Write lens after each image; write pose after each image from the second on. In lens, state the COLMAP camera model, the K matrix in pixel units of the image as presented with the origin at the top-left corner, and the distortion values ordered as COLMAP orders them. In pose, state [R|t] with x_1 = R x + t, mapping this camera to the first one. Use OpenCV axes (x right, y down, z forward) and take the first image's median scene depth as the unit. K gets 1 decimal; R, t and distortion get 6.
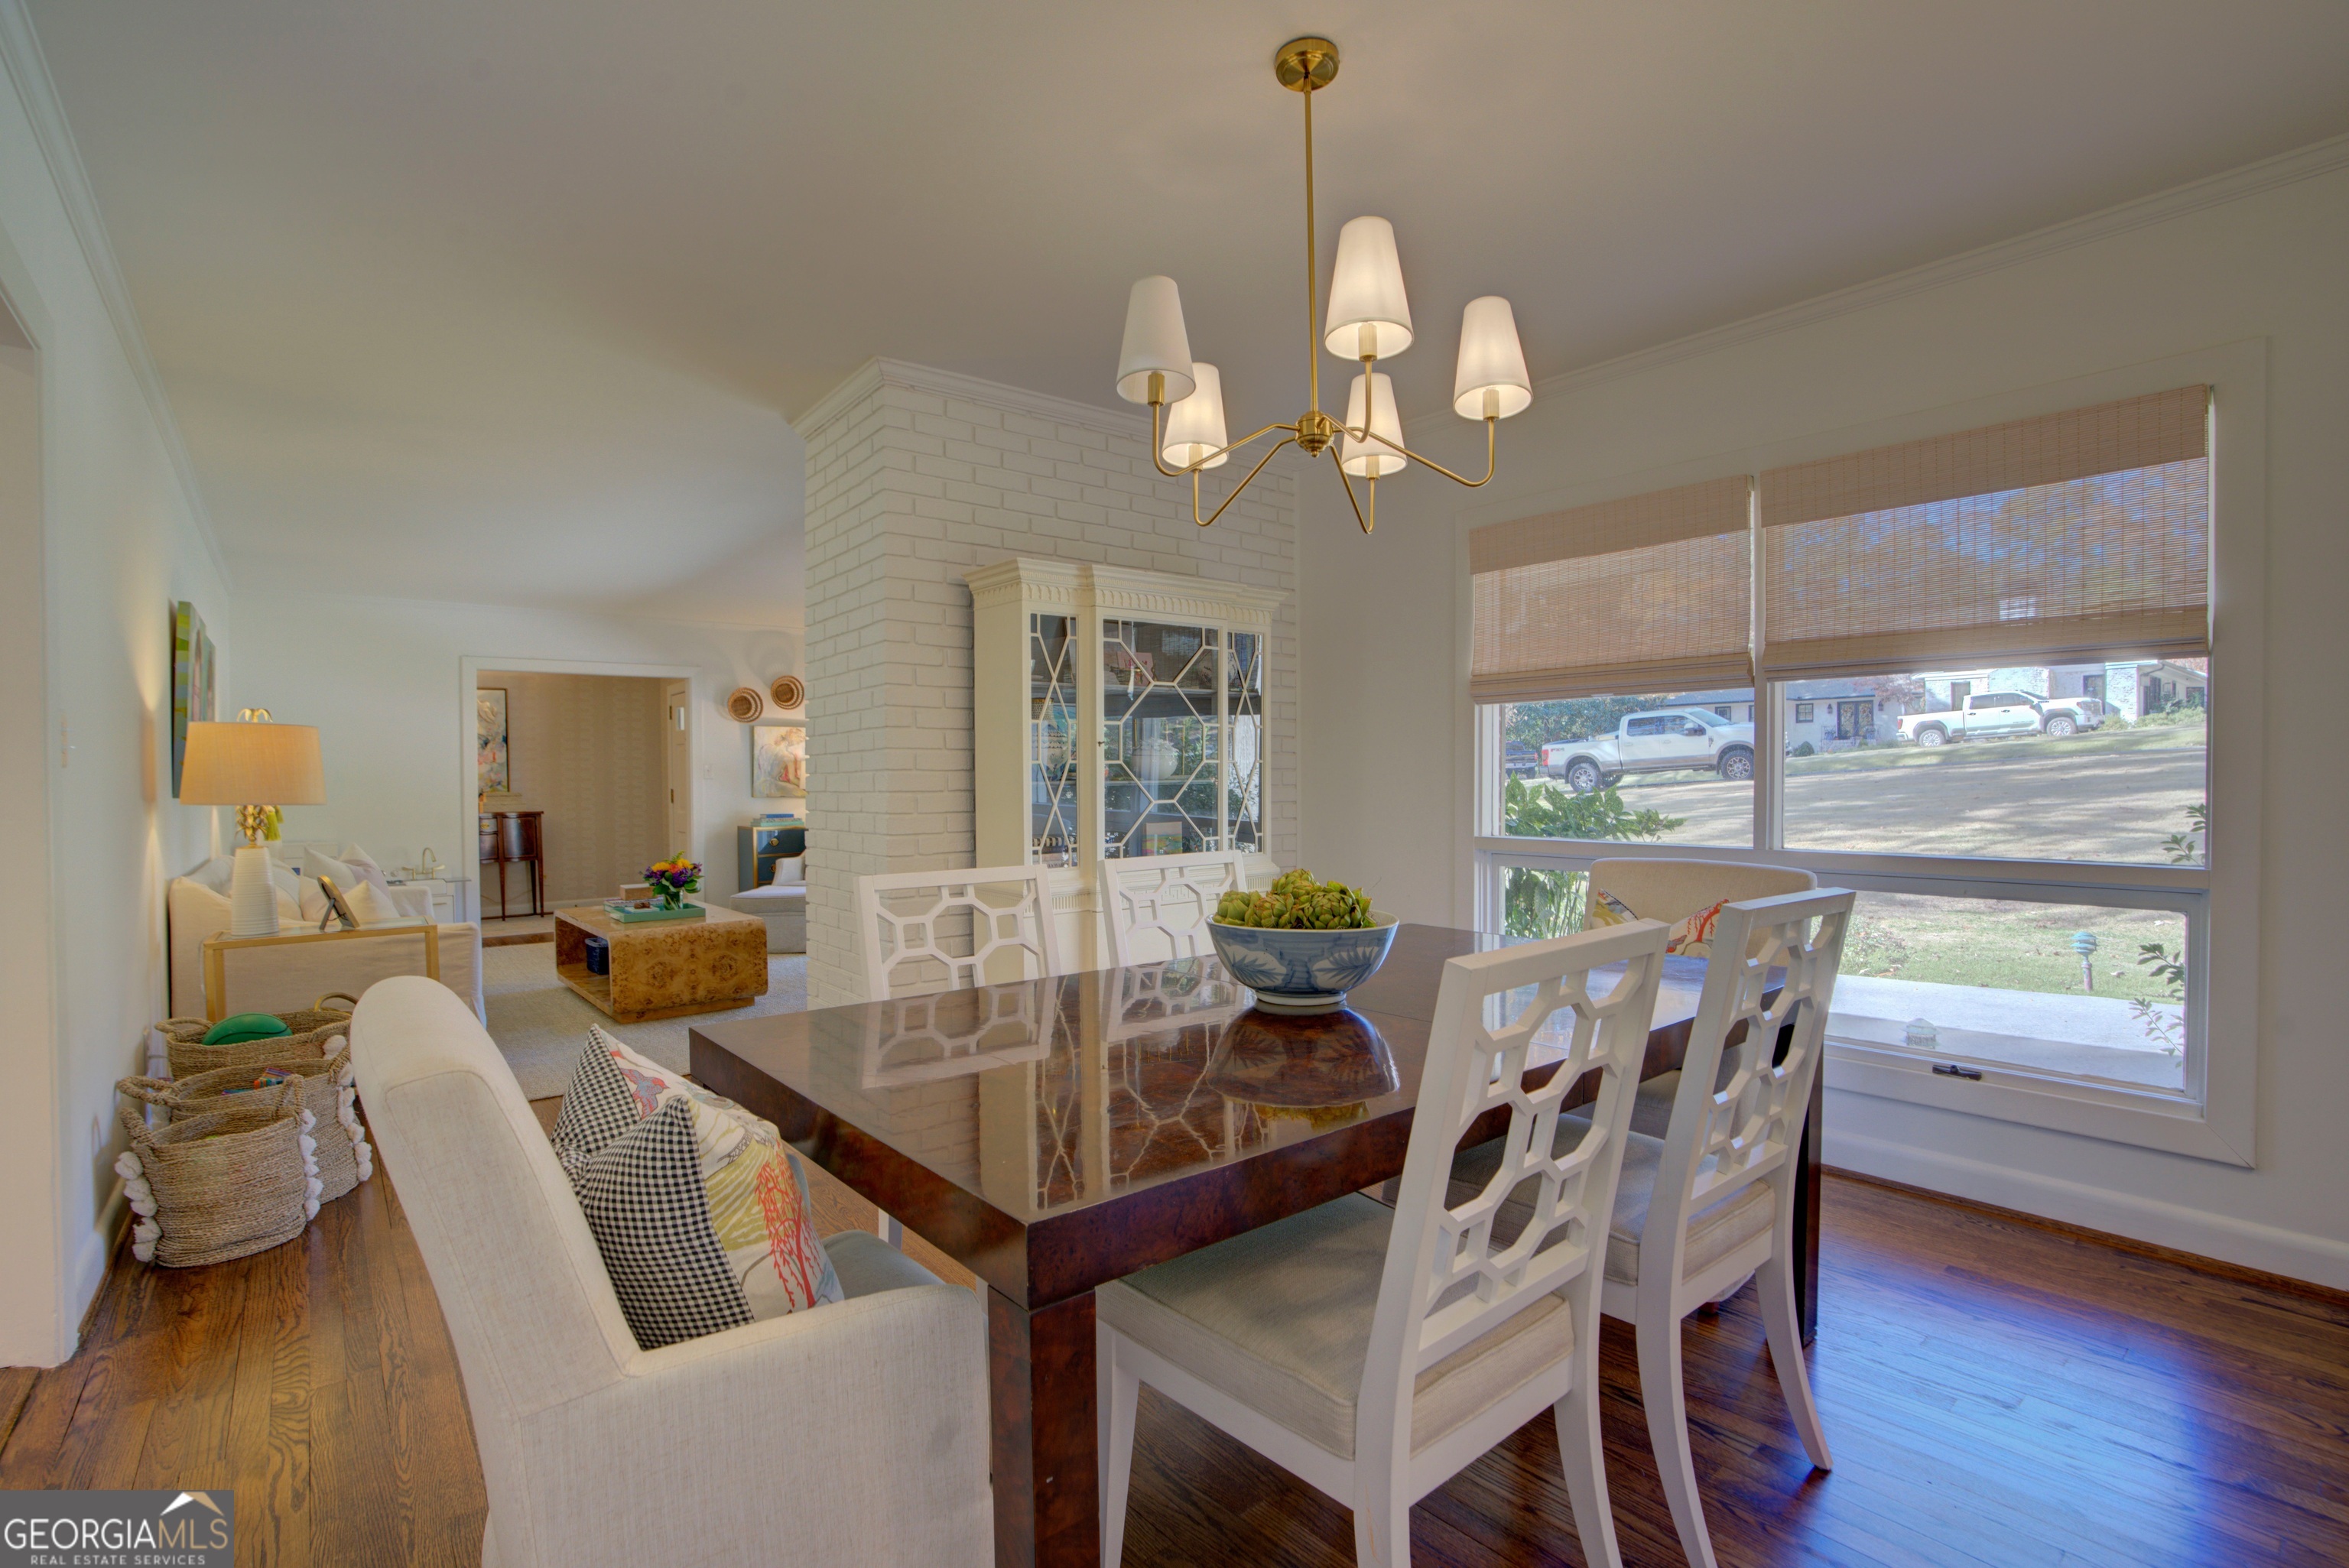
lens RADIAL K [[1091.6, 0, 1174.4], [0, 1091.6, 793.4], [0, 0, 1]] dist [-0.070648, 0.029443]
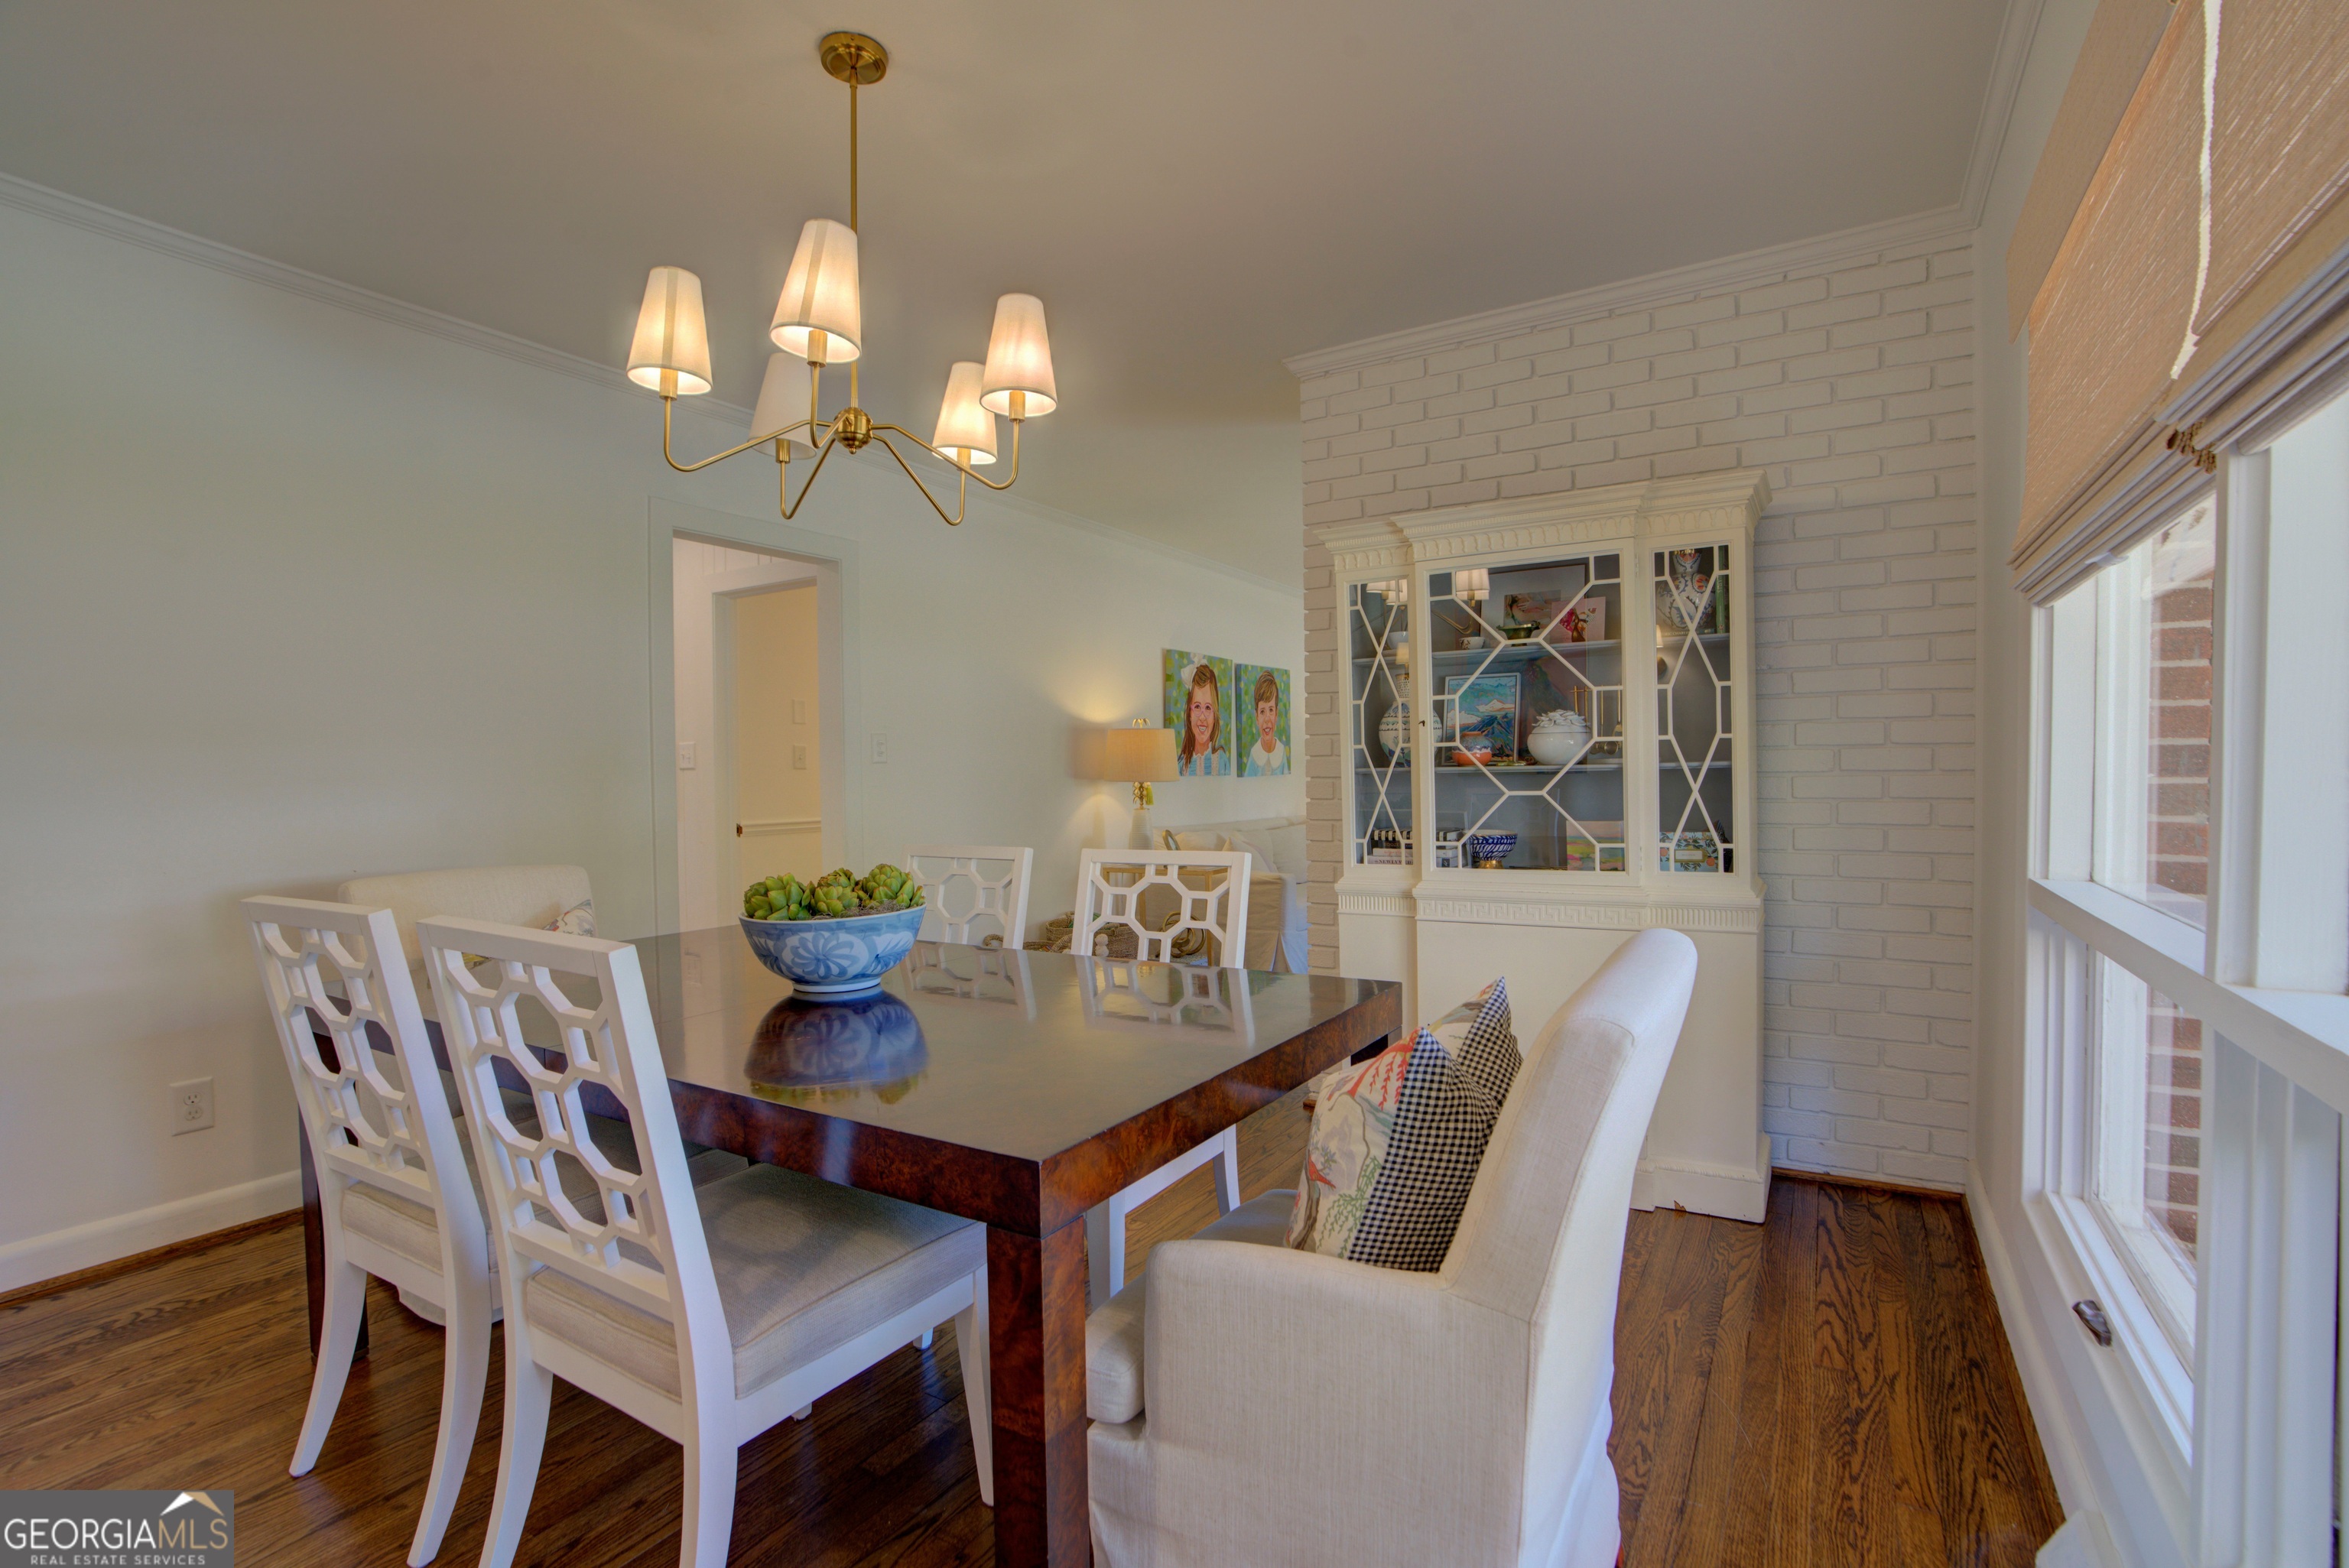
lens RADIAL K [[1091.6, 0, 1174.4], [0, 1091.6, 793.4], [0, 0, 1]] dist [-0.070648, 0.029443]
pose [[0.330245, 0.026631, -0.943520, 0.690008], [-0.006267, 0.999642, 0.026022, -0.012392], [0.943875, -0.002680, 0.330293, 0.553981]]
